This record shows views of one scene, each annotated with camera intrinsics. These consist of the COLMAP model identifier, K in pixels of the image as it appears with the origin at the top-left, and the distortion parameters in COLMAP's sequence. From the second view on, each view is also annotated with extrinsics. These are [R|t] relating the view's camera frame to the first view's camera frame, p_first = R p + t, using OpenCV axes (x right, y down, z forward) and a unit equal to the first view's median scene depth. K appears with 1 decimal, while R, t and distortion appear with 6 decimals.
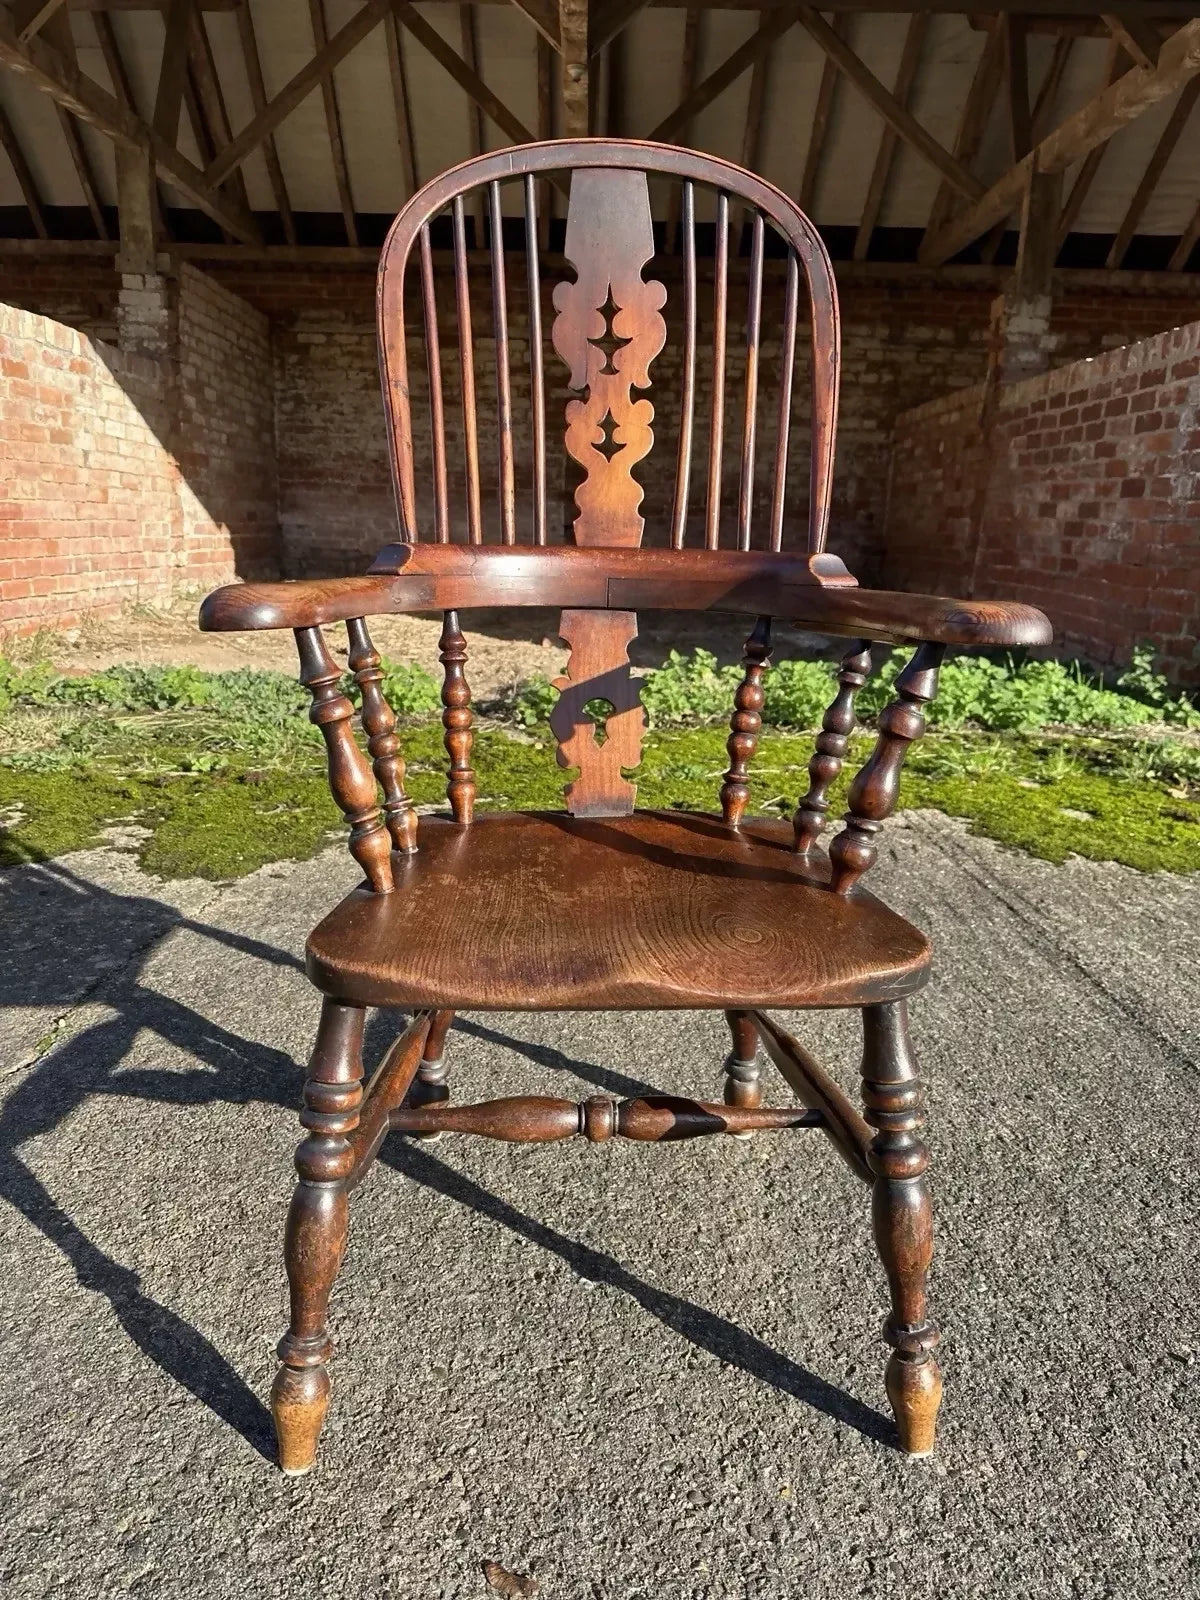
lens RADIAL K [[1142.0, 0, 596.8], [0, 1142.0, 791.5], [0, 0, 1]] dist [0.014197, -0.019107]
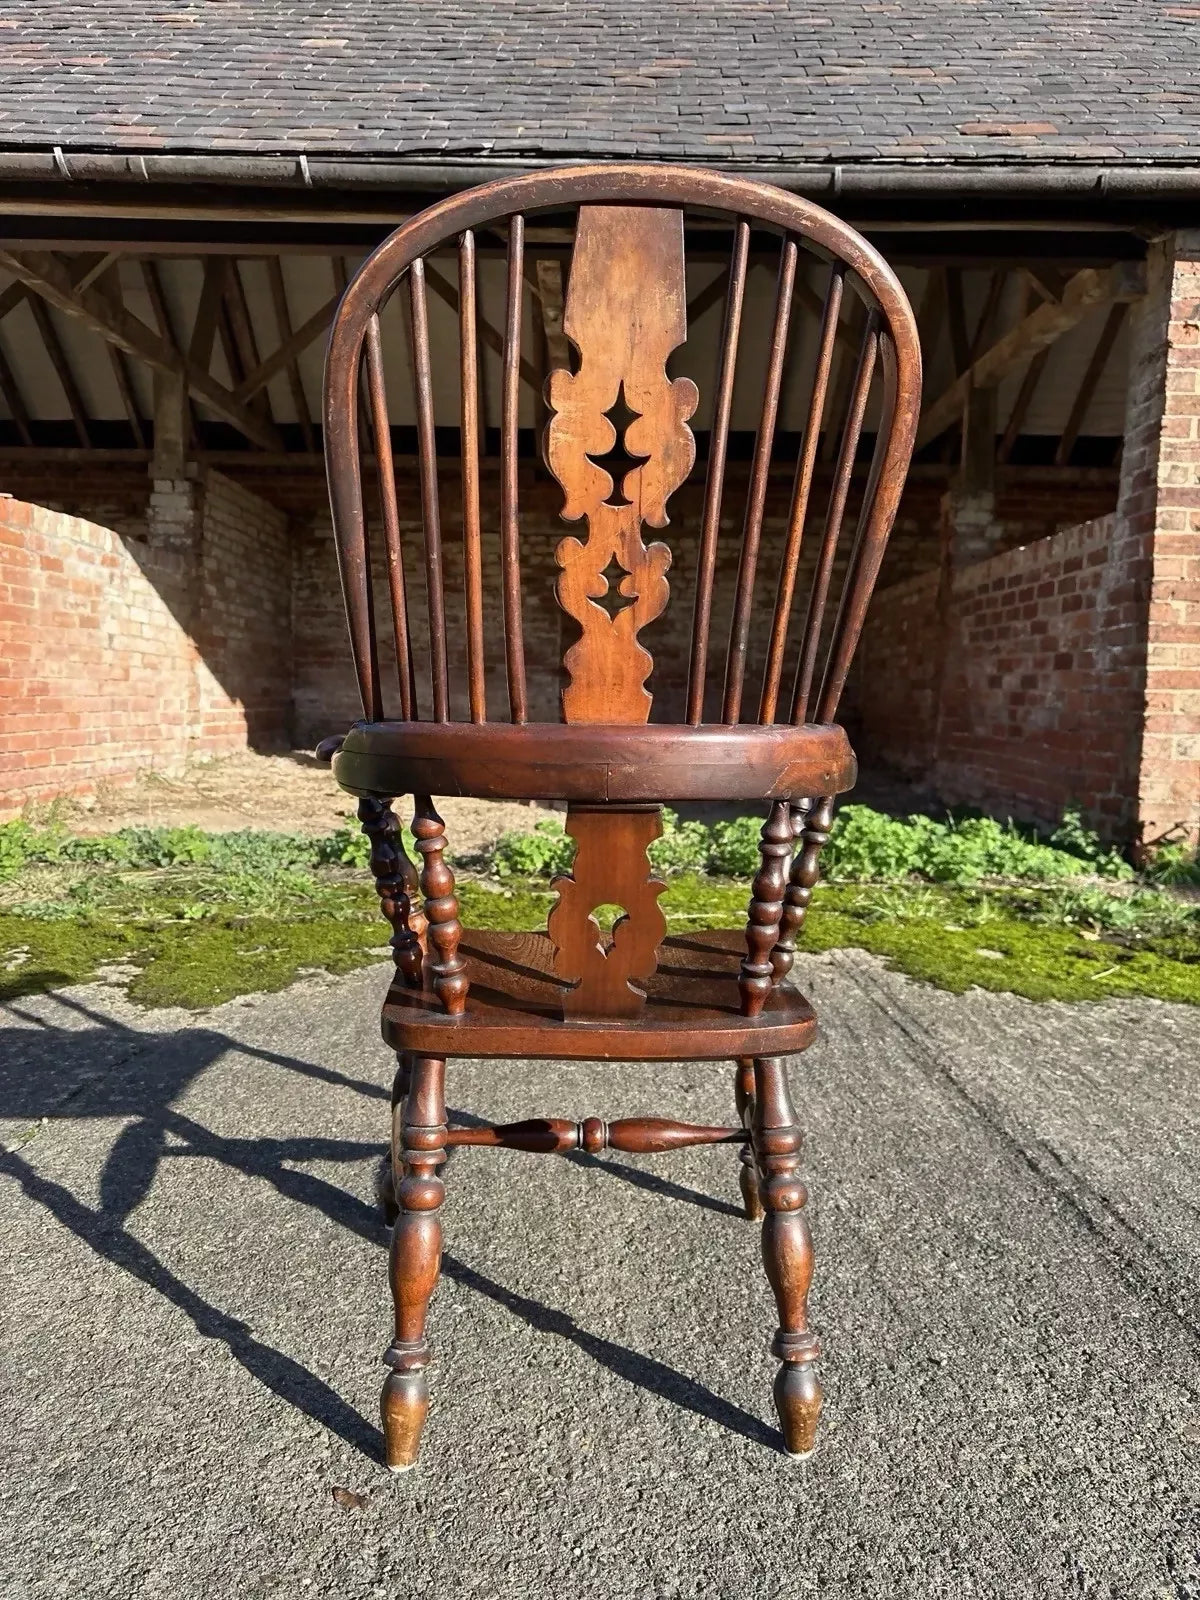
lens RADIAL K [[1139.4, 0, 594.4], [0, 1139.4, 785.8], [0, 0, 1]] dist [0.024718, -0.031973]
pose [[0.999894, -0.004908, -0.013719, 0.055848], [0.002760, 0.988307, -0.152452, 0.025492], [0.014307, 0.152398, 0.988216, -0.098140]]
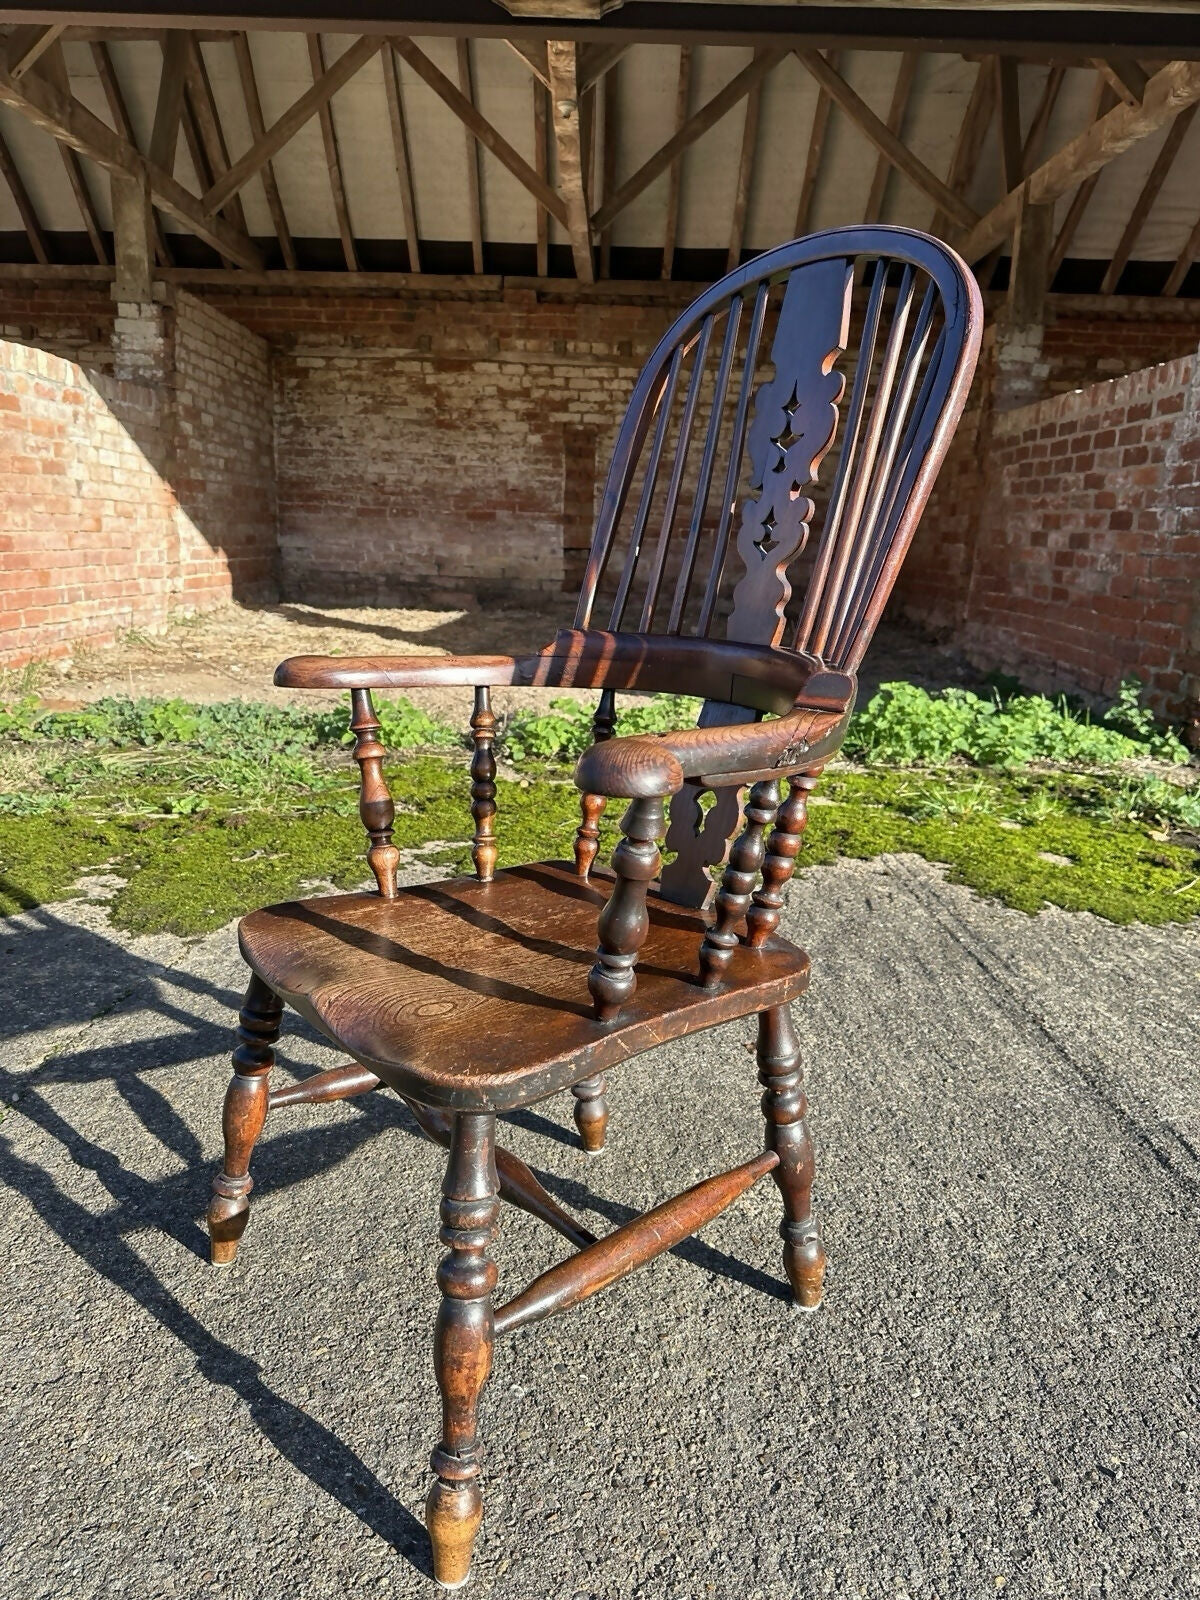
lens RADIAL K [[1142.6, 0, 609.5], [0, 1142.6, 787.1], [0, 0, 1]] dist [0.017318, -0.021831]
pose [[0.999993, -0.001547, 0.003547, 0.024609], [0.001594, 0.999913, -0.013102, -0.028832], [-0.003527, 0.013107, 0.999908, -0.000226]]
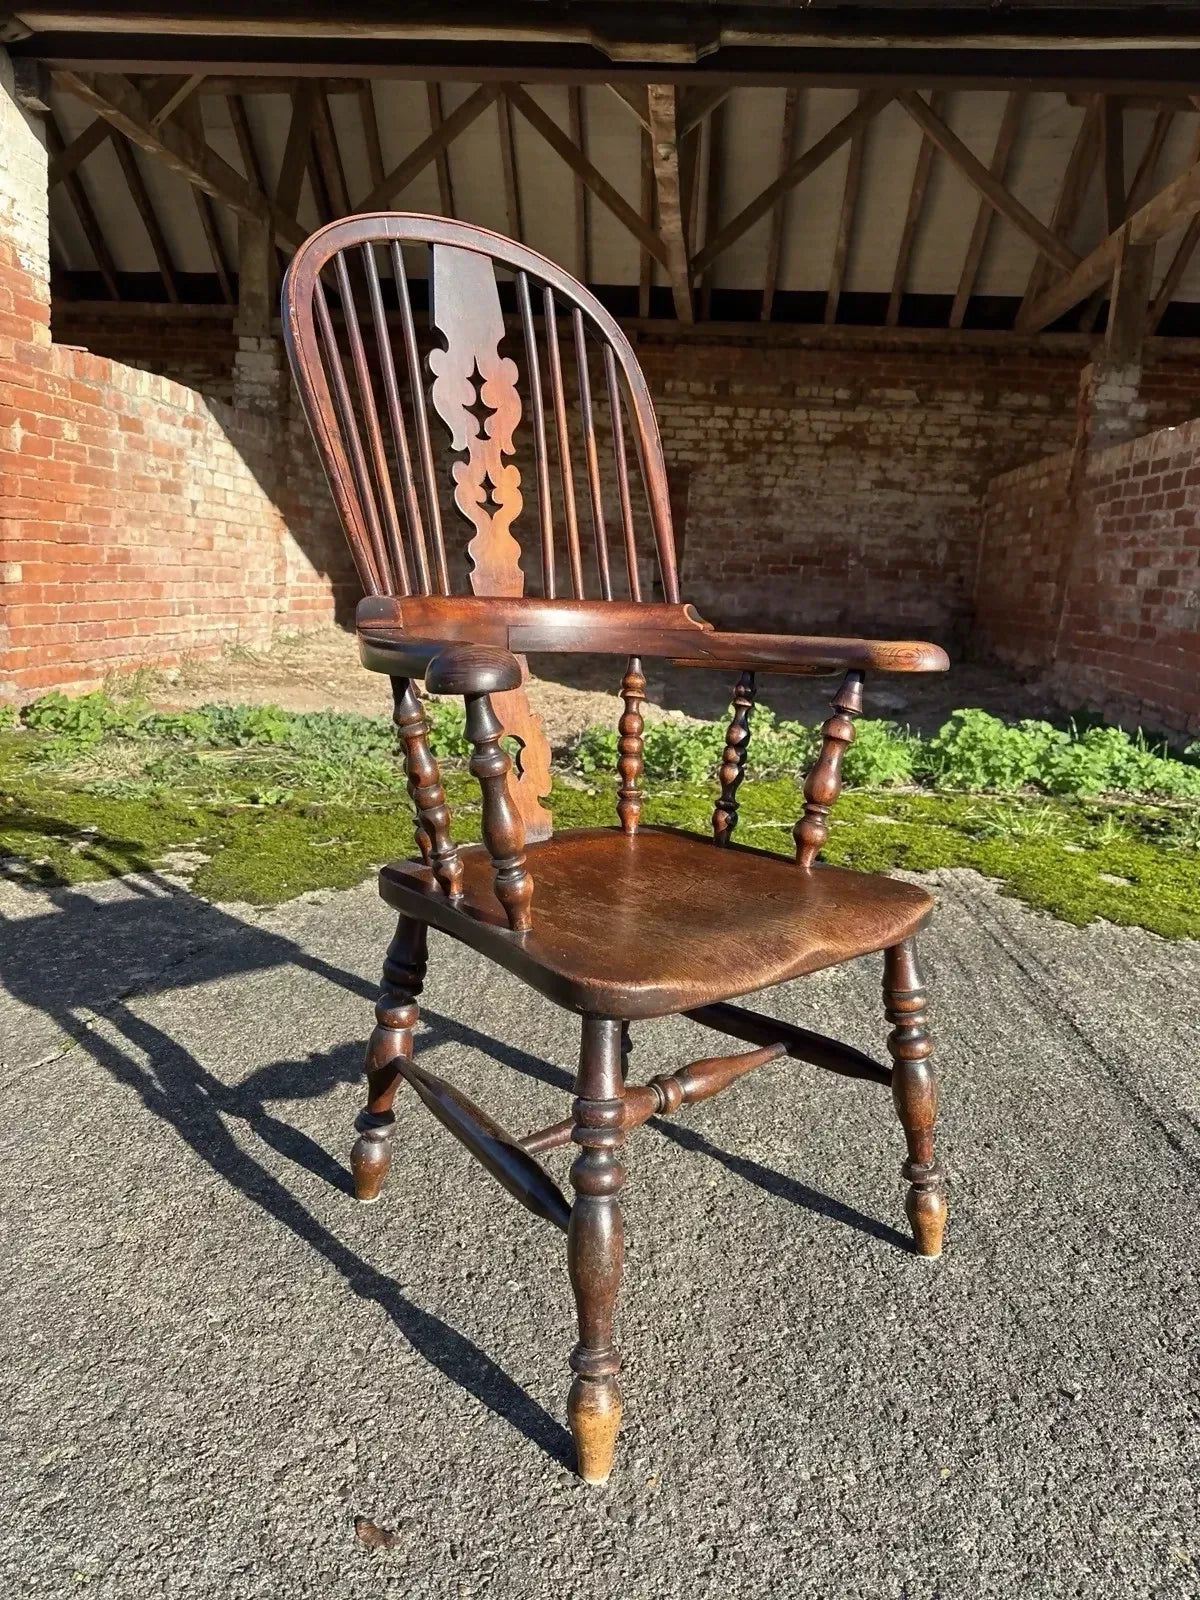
lens RADIAL K [[1141.5, 0, 611.7], [0, 1141.5, 795.9], [0, 0, 1]] dist [0.014021, -0.018789]
pose [[0.996460, 0.037195, -0.075393, 0.052680], [-0.040395, 0.998327, -0.041380, 0.005738], [0.073727, 0.044279, 0.996295, -0.026310]]
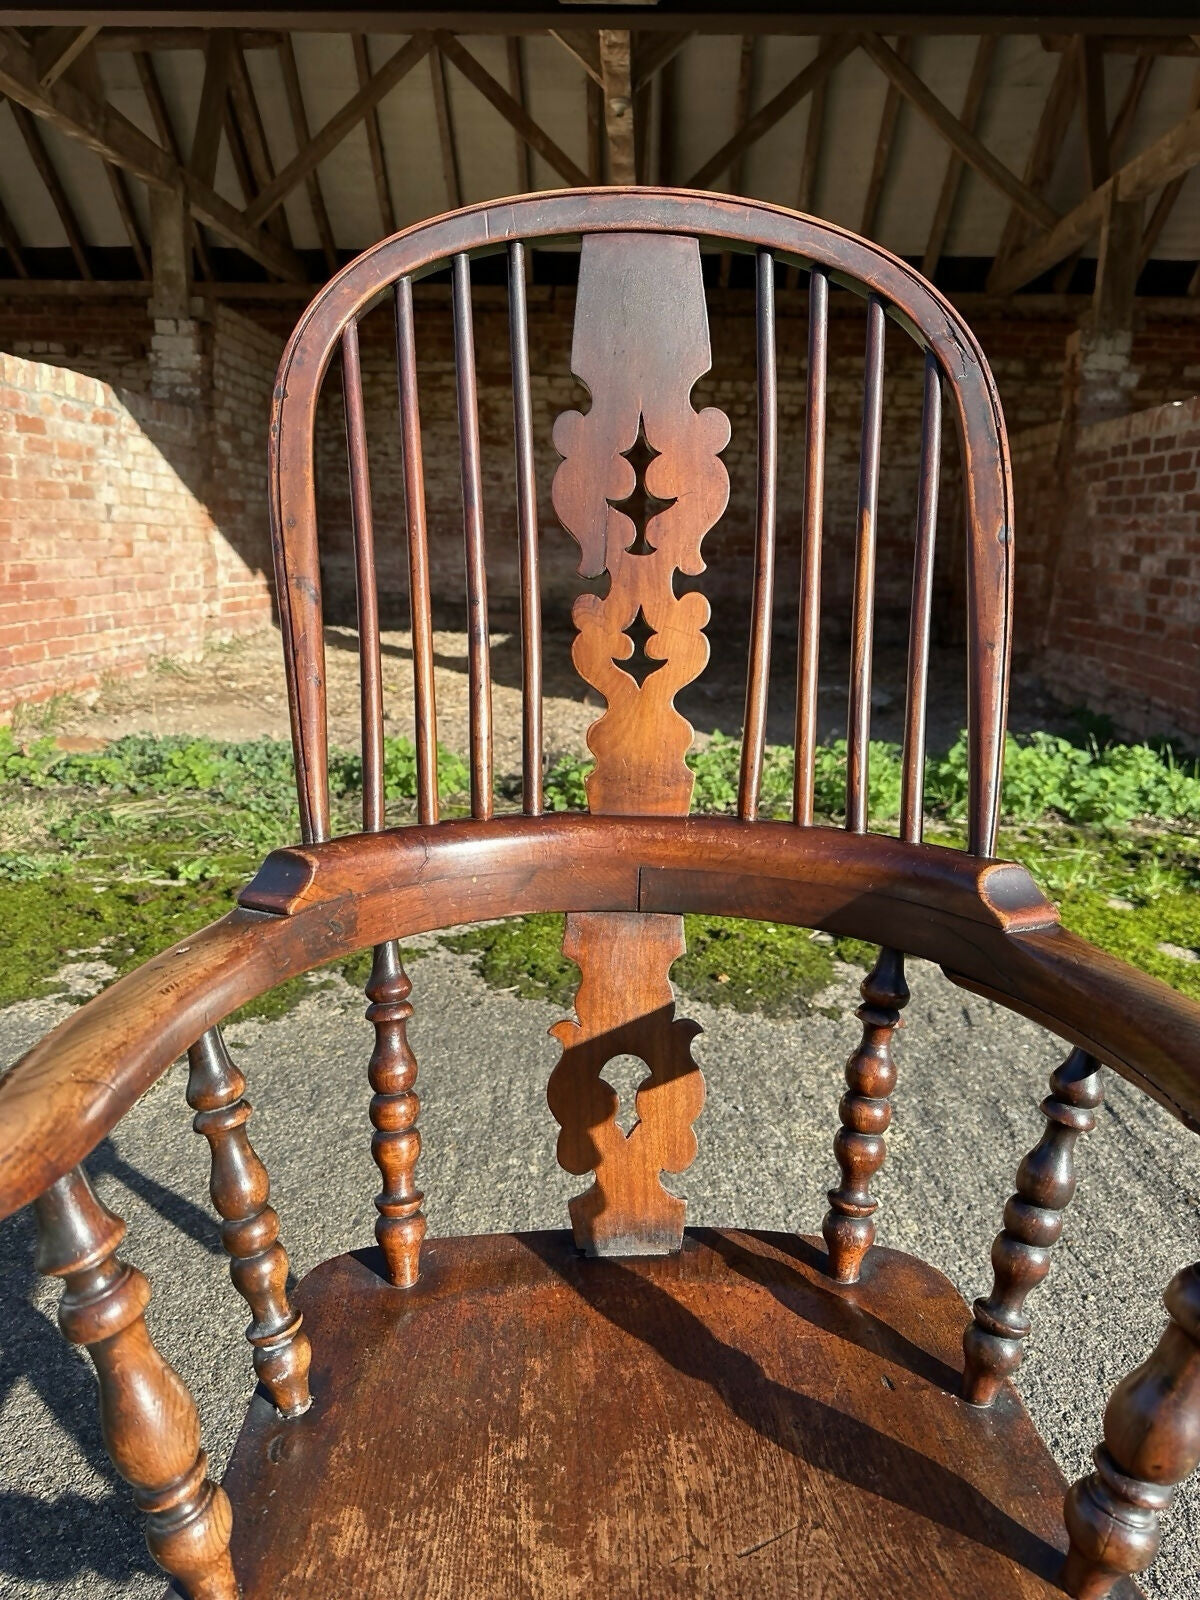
lens RADIAL K [[1149.3, 0, 606.9], [0, 1149.3, 788.8], [0, 0, 1]] dist [0.011450, -0.023405]
pose [[0.999057, 0.005941, -0.042998, 0.024520], [-0.006793, 0.999783, -0.019705, -0.078985], [0.042872, 0.019978, 0.998881, 0.108248]]
